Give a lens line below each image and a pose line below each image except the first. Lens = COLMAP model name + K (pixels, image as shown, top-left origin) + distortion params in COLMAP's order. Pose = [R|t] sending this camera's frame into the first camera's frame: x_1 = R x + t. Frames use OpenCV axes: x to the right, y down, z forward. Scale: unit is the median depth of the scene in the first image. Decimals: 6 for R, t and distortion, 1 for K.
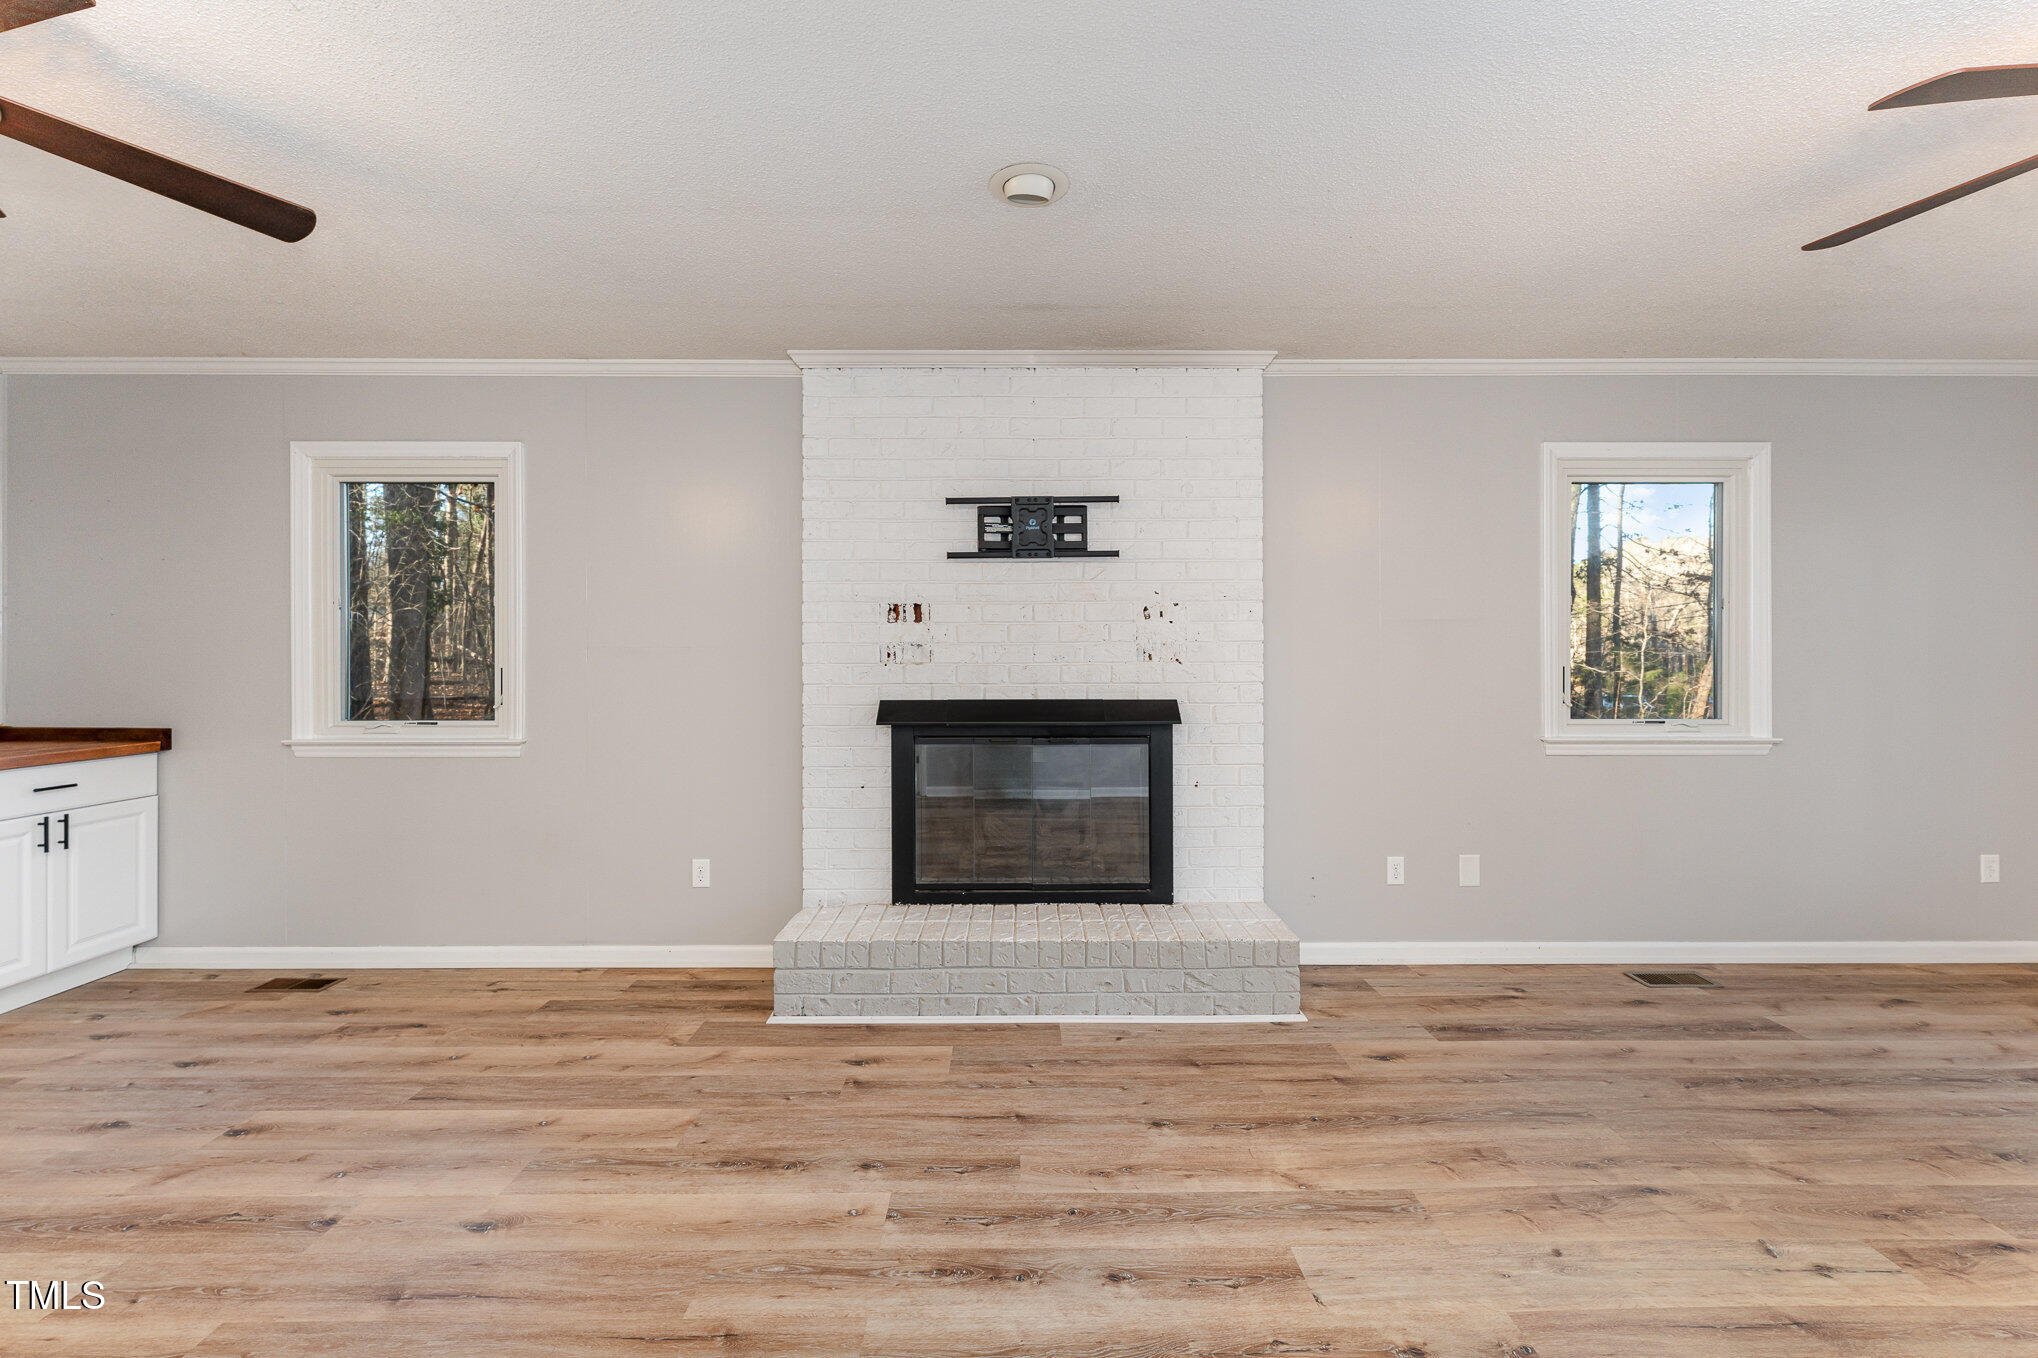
lens RADIAL K [[812.5, 0, 1020.9], [0, 812.5, 652.3], [0, 0, 1]] dist [-0.000201, -0.000021]
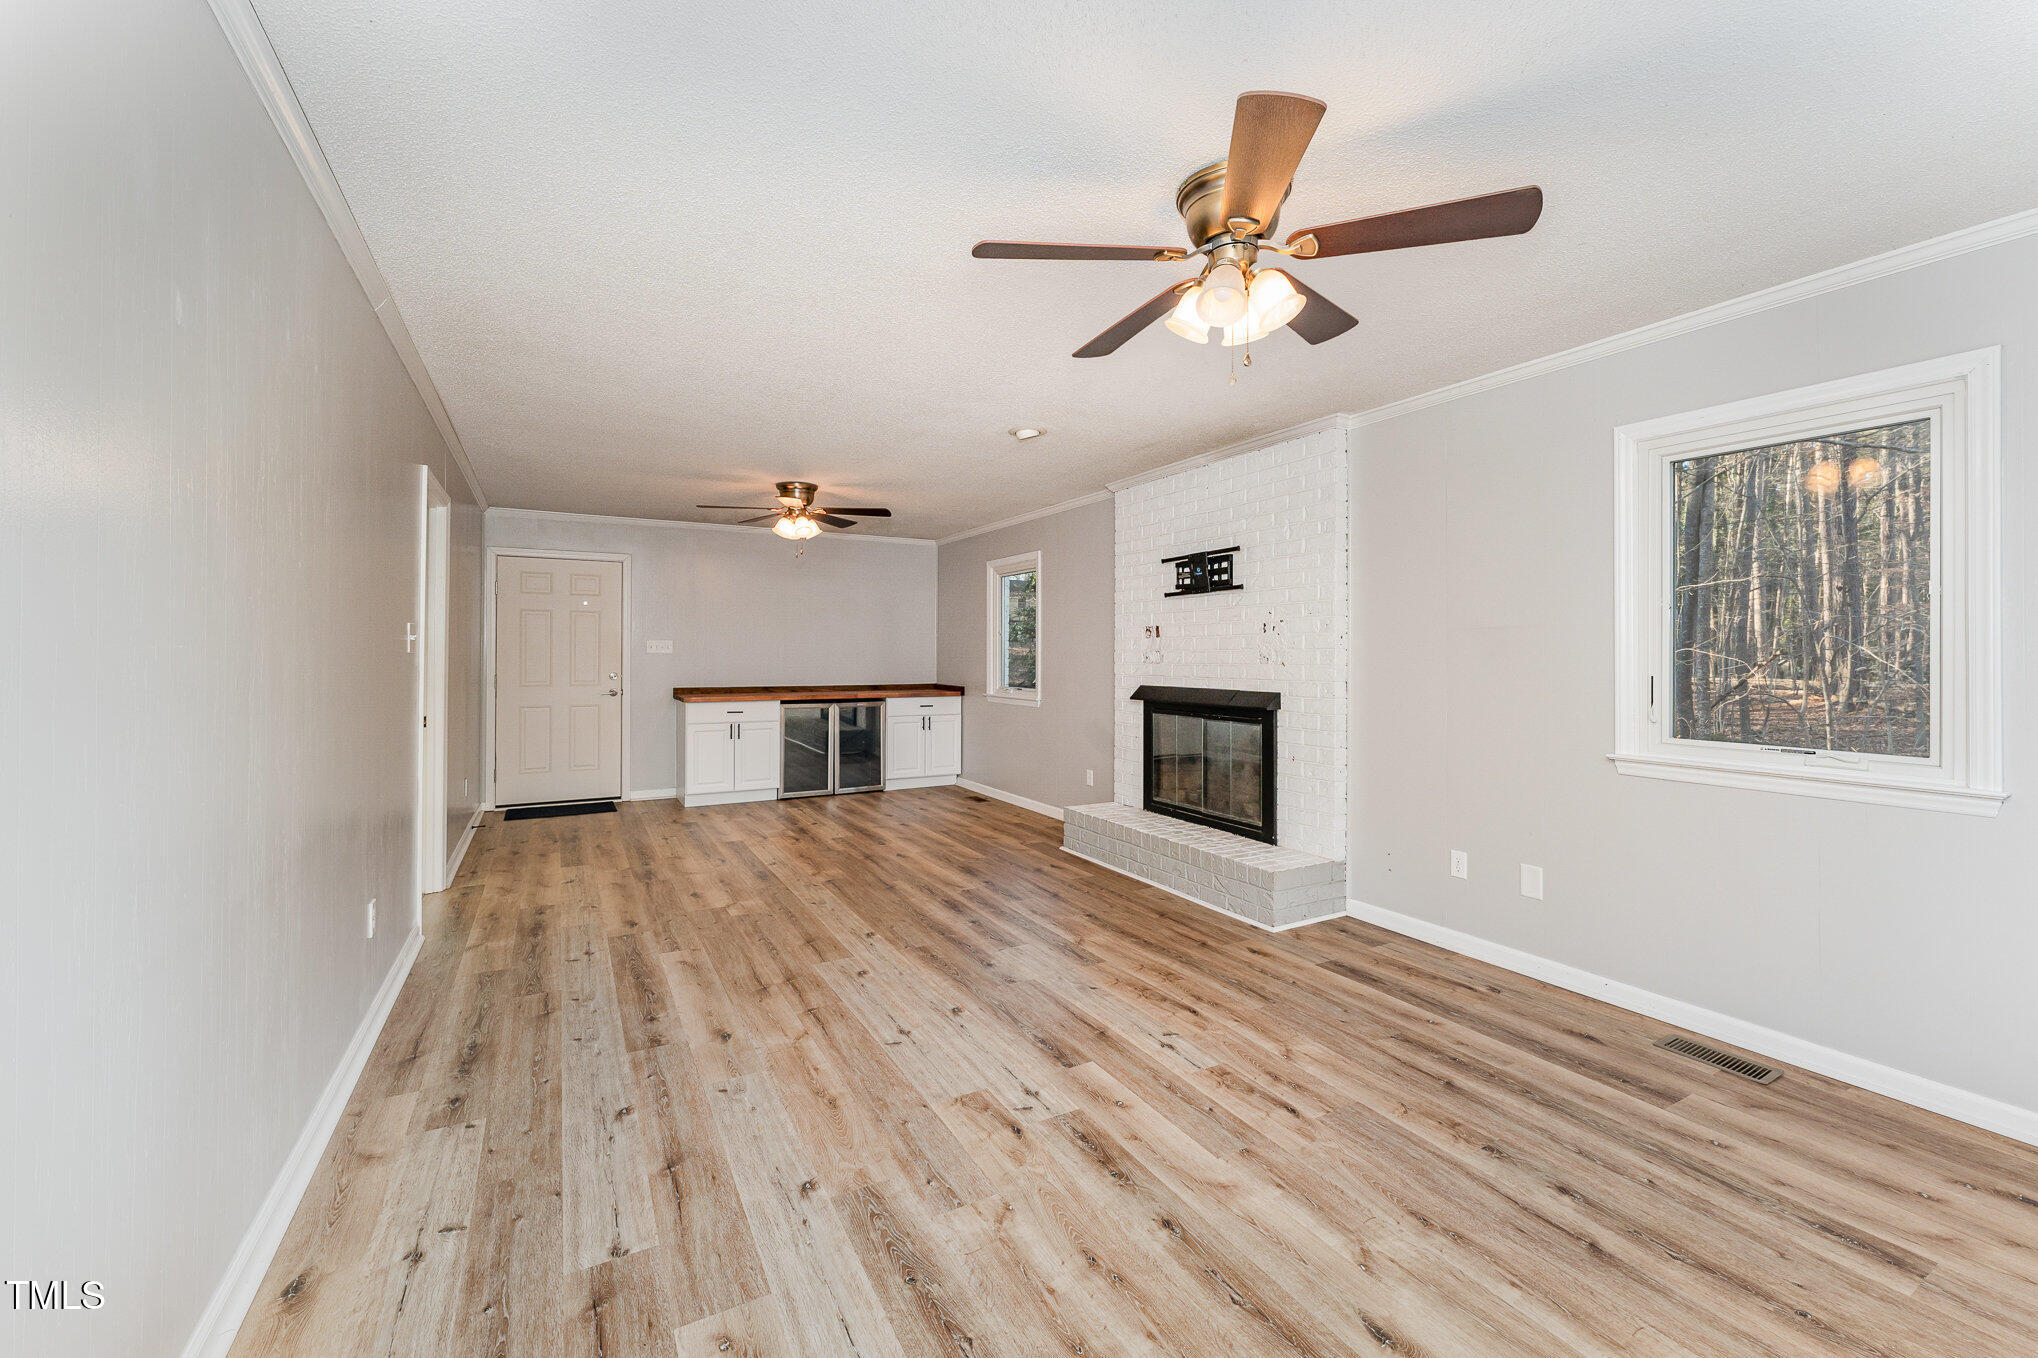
lens RADIAL K [[812.5, 0, 1014.1], [0, 812.5, 649.6], [0, 0, 1]] dist [-0.000201, -0.000021]
pose [[0.483936, -0.001938, -0.875101, 1.266398], [-0.000405, 0.999997, -0.002439, -0.009978], [0.875103, 0.001534, 0.483933, -0.024779]]
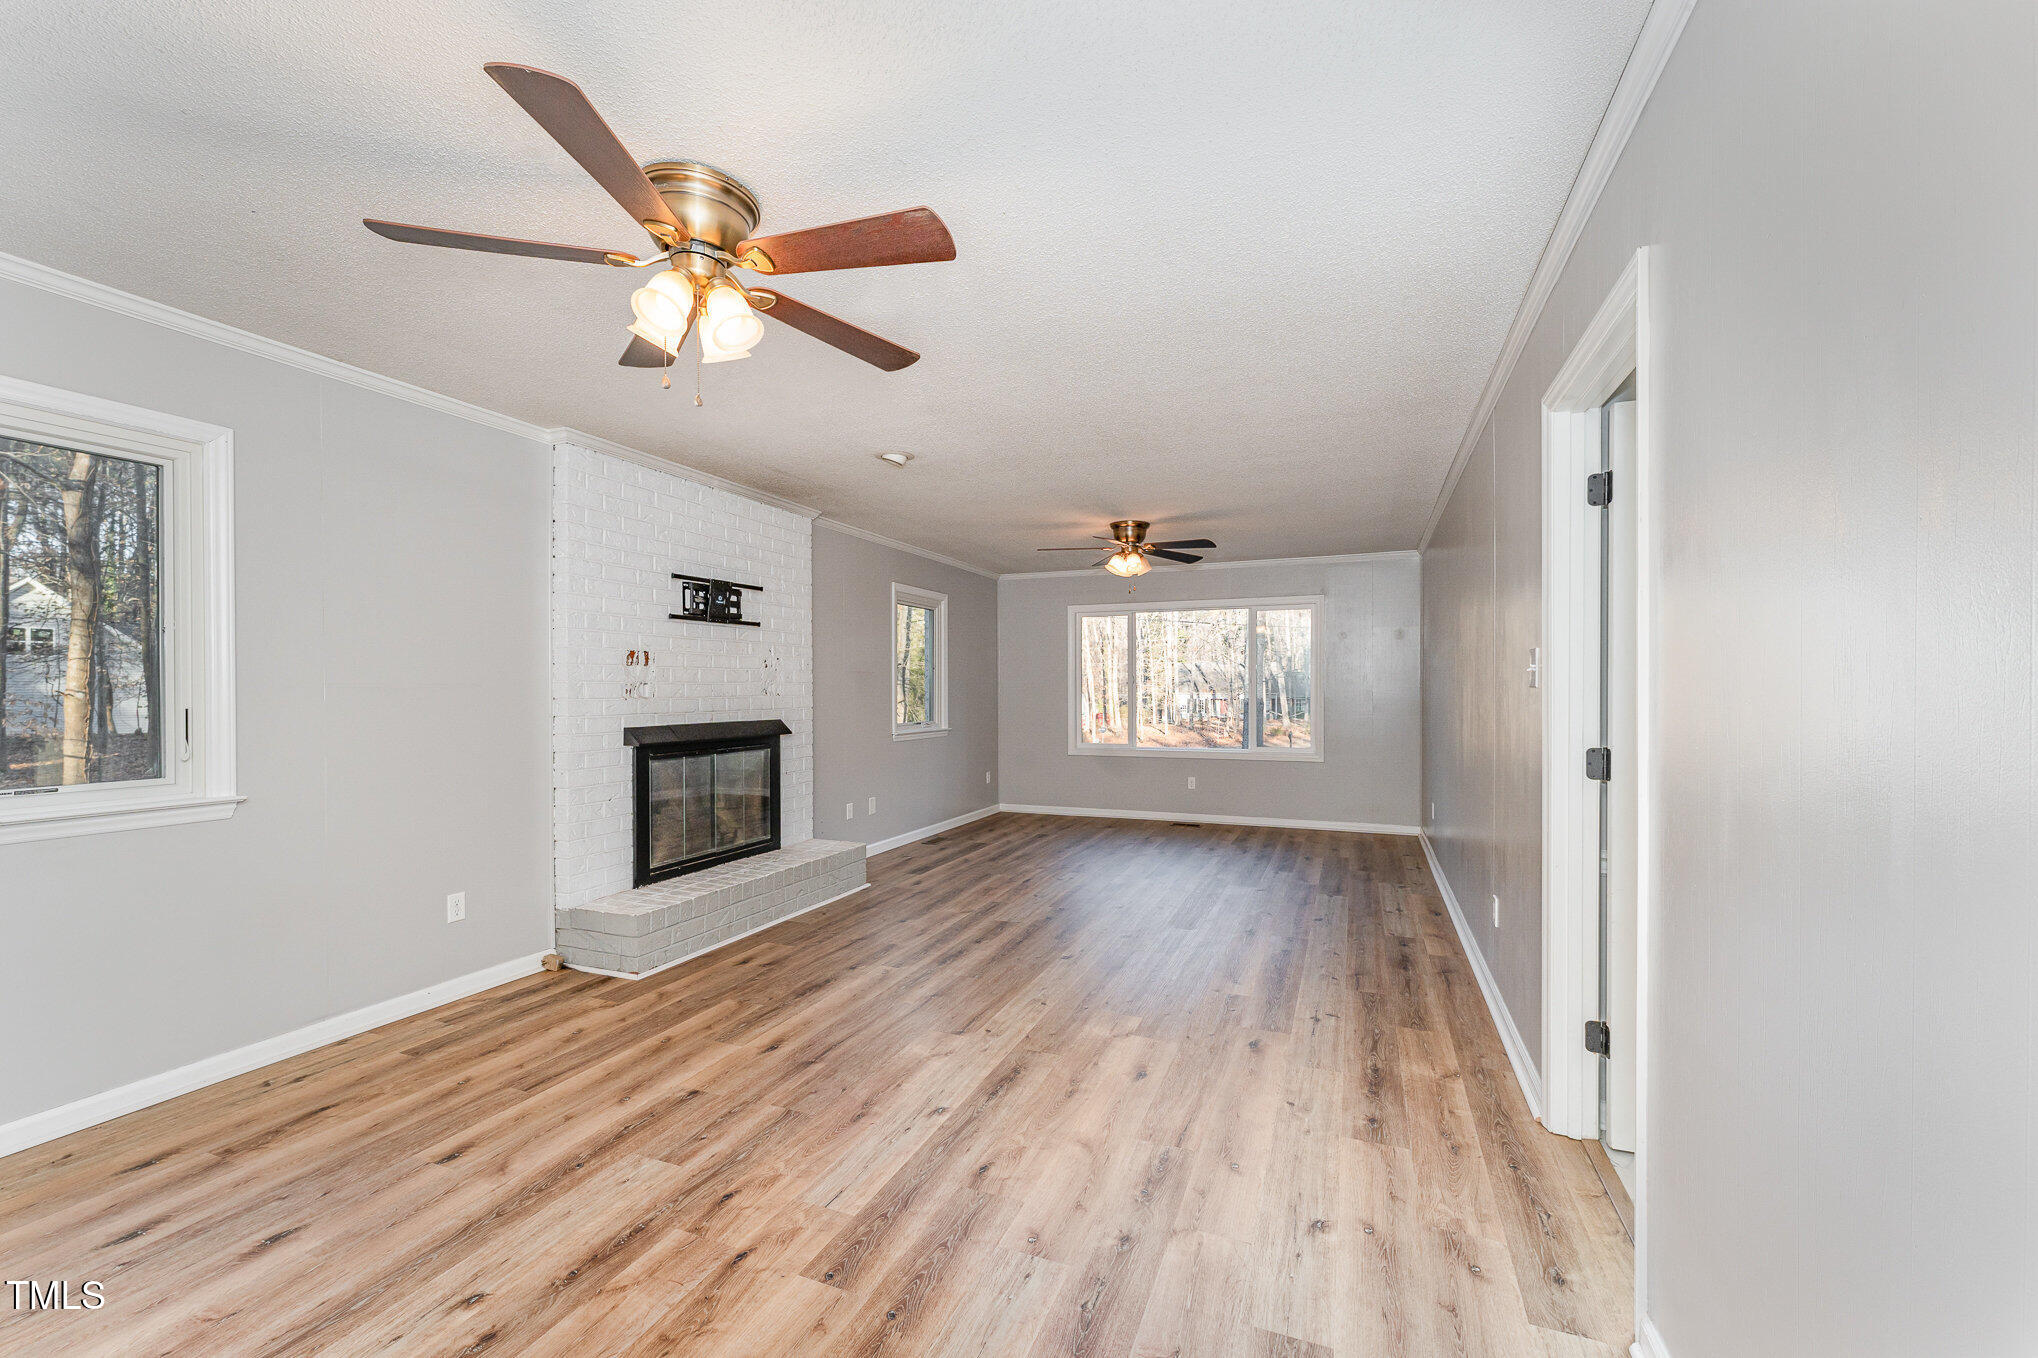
lens RADIAL K [[812.5, 0, 1022.5], [0, 812.5, 695.8], [0, 0, 1]] dist [-0.000201, -0.000021]
pose [[0.384523, -0.006755, 0.923091, -1.202843], [-0.006213, 0.999932, 0.009906, -0.007001], [-0.923094, -0.009545, 0.384455, -0.044710]]
